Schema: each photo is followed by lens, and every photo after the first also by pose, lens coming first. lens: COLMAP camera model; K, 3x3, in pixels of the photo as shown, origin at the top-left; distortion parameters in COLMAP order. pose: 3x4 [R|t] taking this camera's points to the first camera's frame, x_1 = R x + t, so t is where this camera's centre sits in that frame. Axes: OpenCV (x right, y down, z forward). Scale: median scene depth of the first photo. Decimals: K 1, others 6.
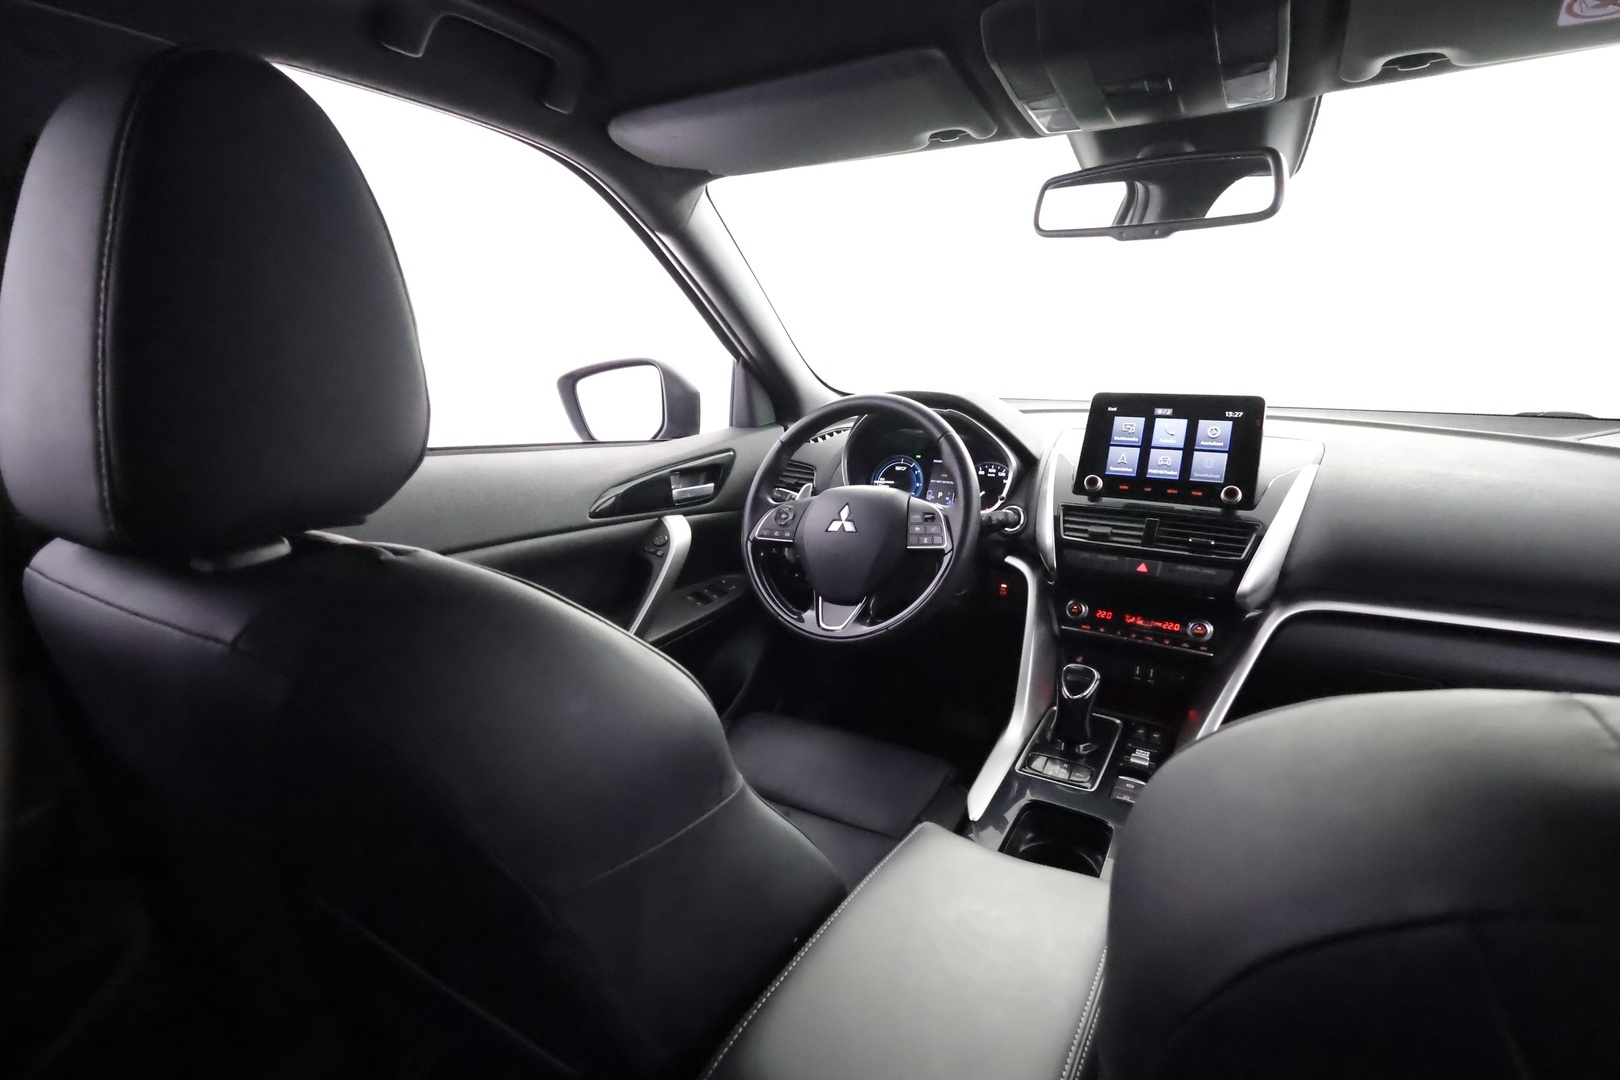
lens RADIAL K [[762.9, 0, 808.2], [0, 762.9, 541.1], [0, 0, 1]] dist [0.011682, 0.000887]
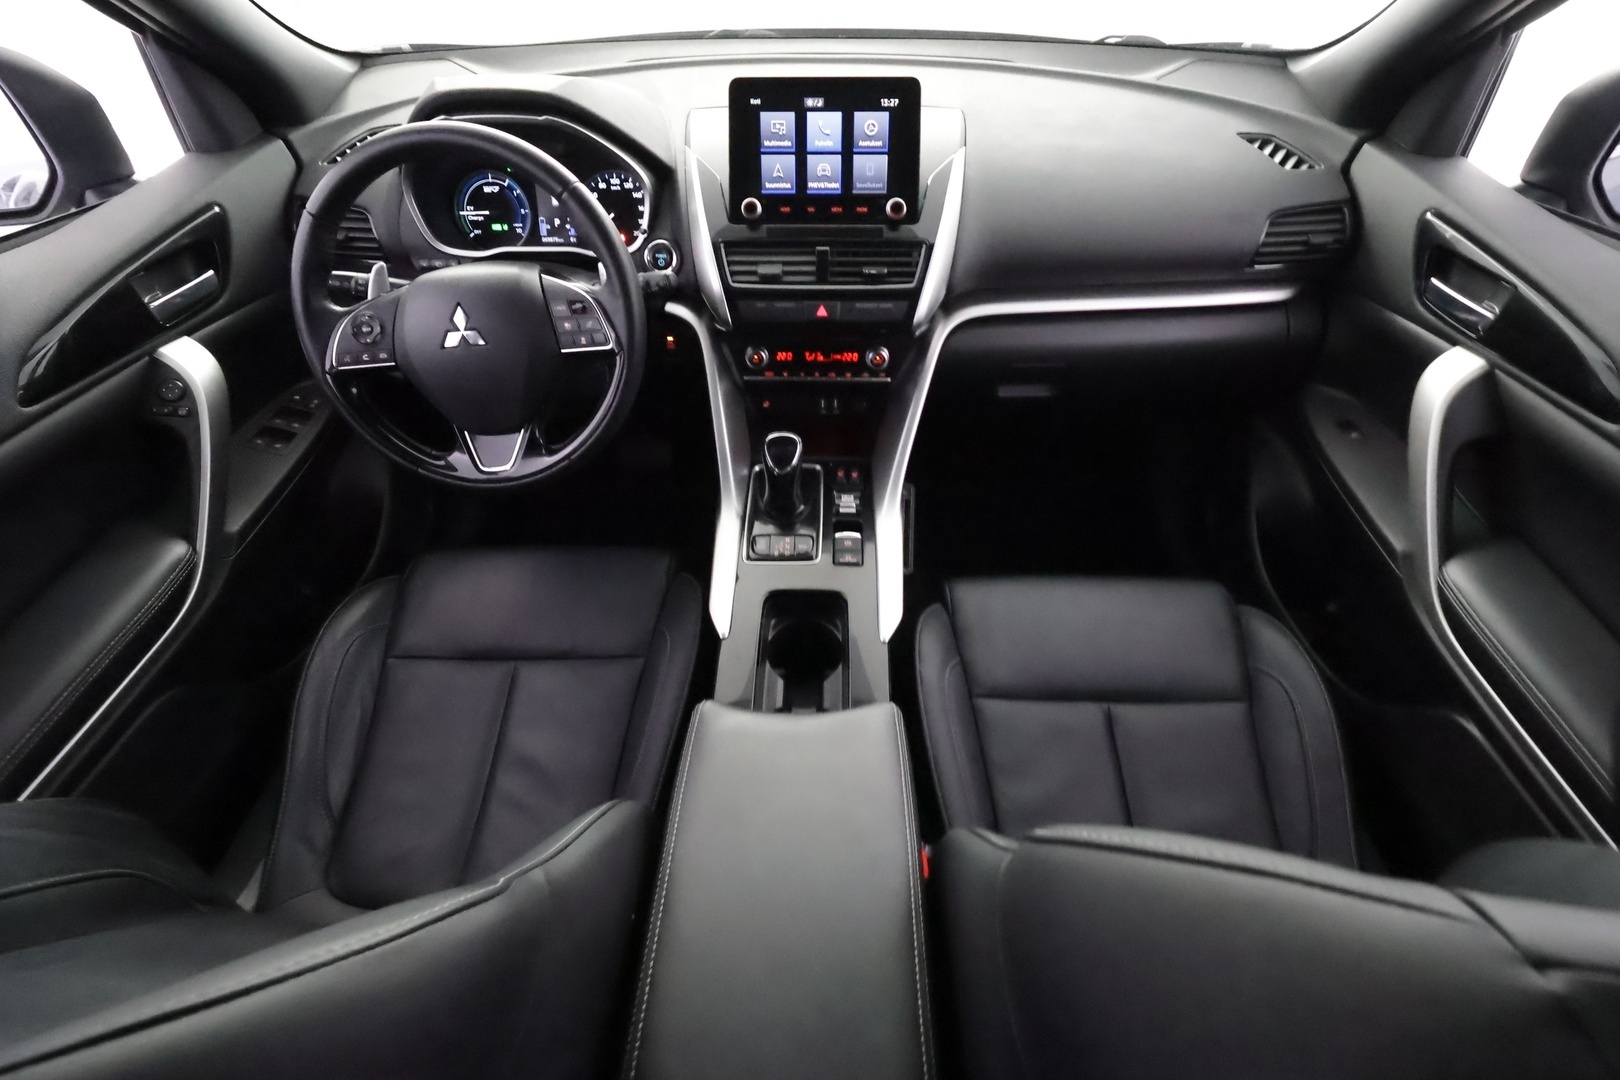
lens RADIAL K [[762.9, 0, 809.3], [0, 762.9, 544.3], [0, 0, 1]] dist [0.011682, 0.000887]
pose [[0.861501, -0.351375, 0.366540, -0.008646], [0.130997, 0.851252, 0.508143, -0.181281], [-0.490567, -0.389751, 0.779384, 0.173804]]
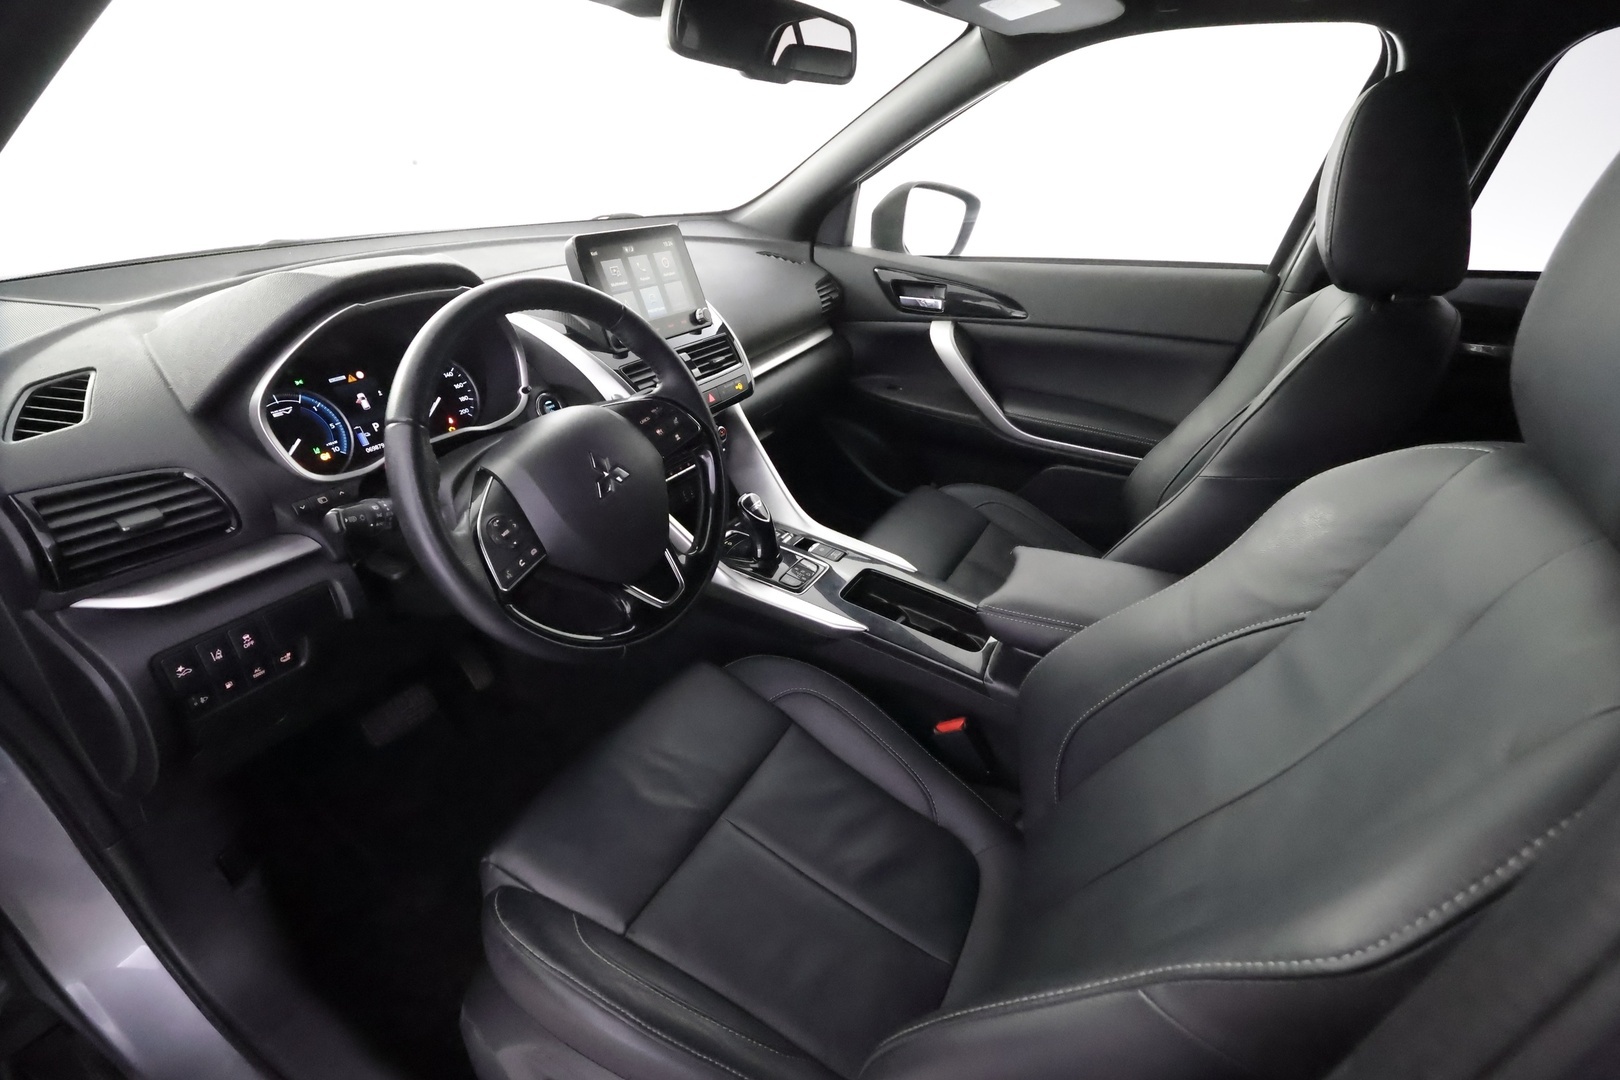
lens RADIAL K [[762.9, 0, 796.1], [0, 762.9, 542.2], [0, 0, 1]] dist [0.011682, 0.000887]
pose [[-0.051971, -0.469386, 0.881462, -0.594535], [0.218441, 0.855937, 0.468673, -0.258213], [-0.974465, 0.216905, 0.058049, 0.792655]]
